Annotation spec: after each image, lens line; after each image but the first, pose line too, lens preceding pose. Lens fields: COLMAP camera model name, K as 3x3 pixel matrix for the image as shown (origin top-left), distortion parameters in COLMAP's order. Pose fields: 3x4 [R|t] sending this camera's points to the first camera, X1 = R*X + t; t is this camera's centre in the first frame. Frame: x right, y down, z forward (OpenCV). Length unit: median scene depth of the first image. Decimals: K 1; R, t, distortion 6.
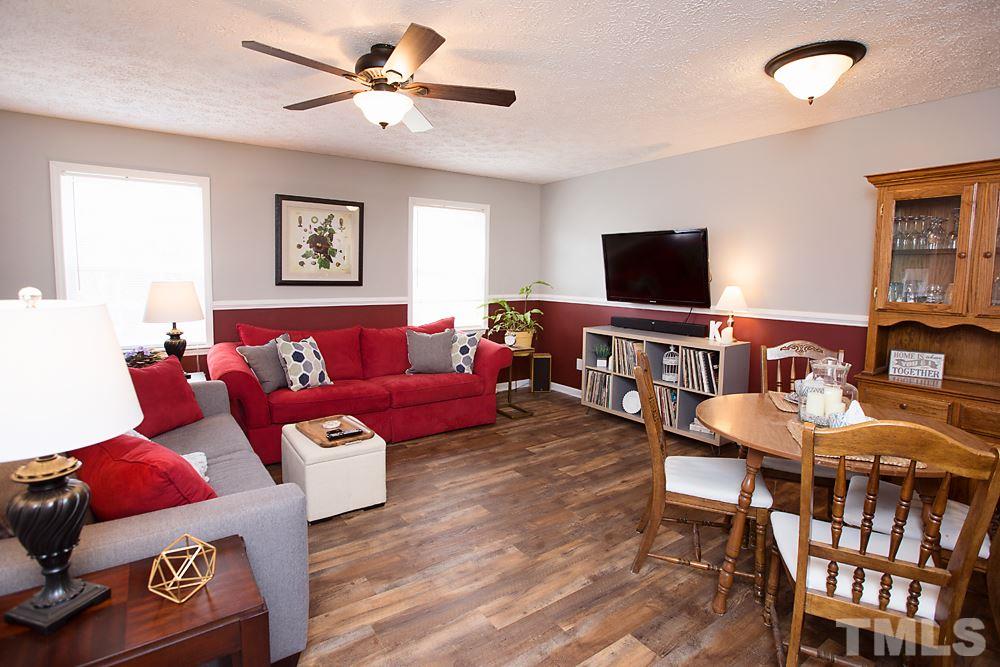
lens RADIAL K [[487.2, 0, 499.9], [0, 487.2, 310.7], [0, 0, 1]] dist [-0.064659, 0.000030]
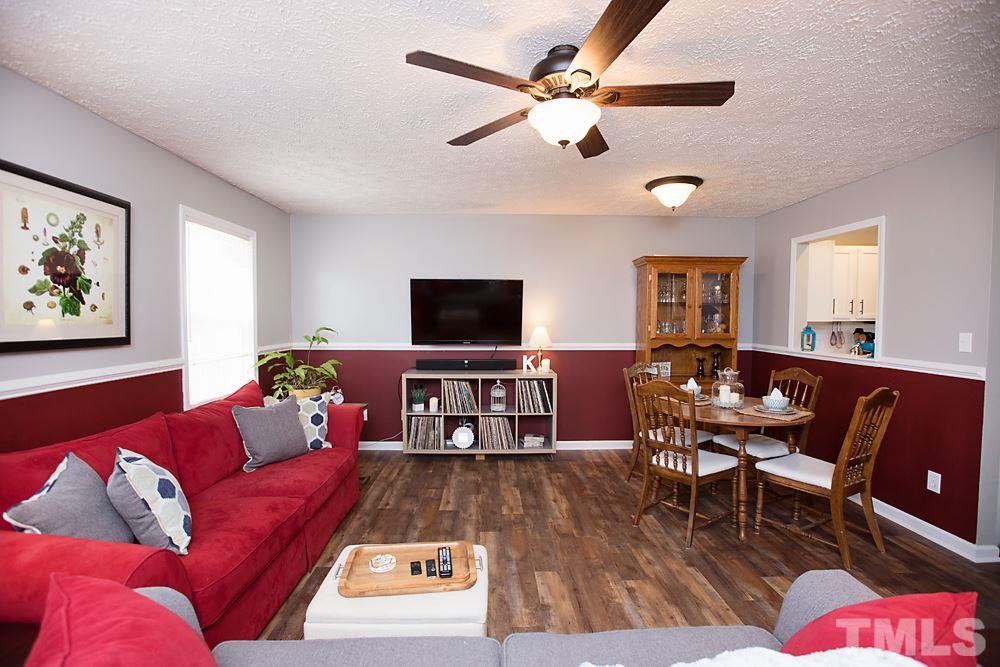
lens RADIAL K [[454.8, 0, 496.8], [0, 454.8, 333.5], [0, 0, 1]] dist [-0.066058, 0.025677]
pose [[0.561164, -0.040570, 0.826710, -0.506436], [0.066925, 0.997752, 0.003535, -0.039543], [-0.824994, 0.053344, 0.562618, 0.362864]]
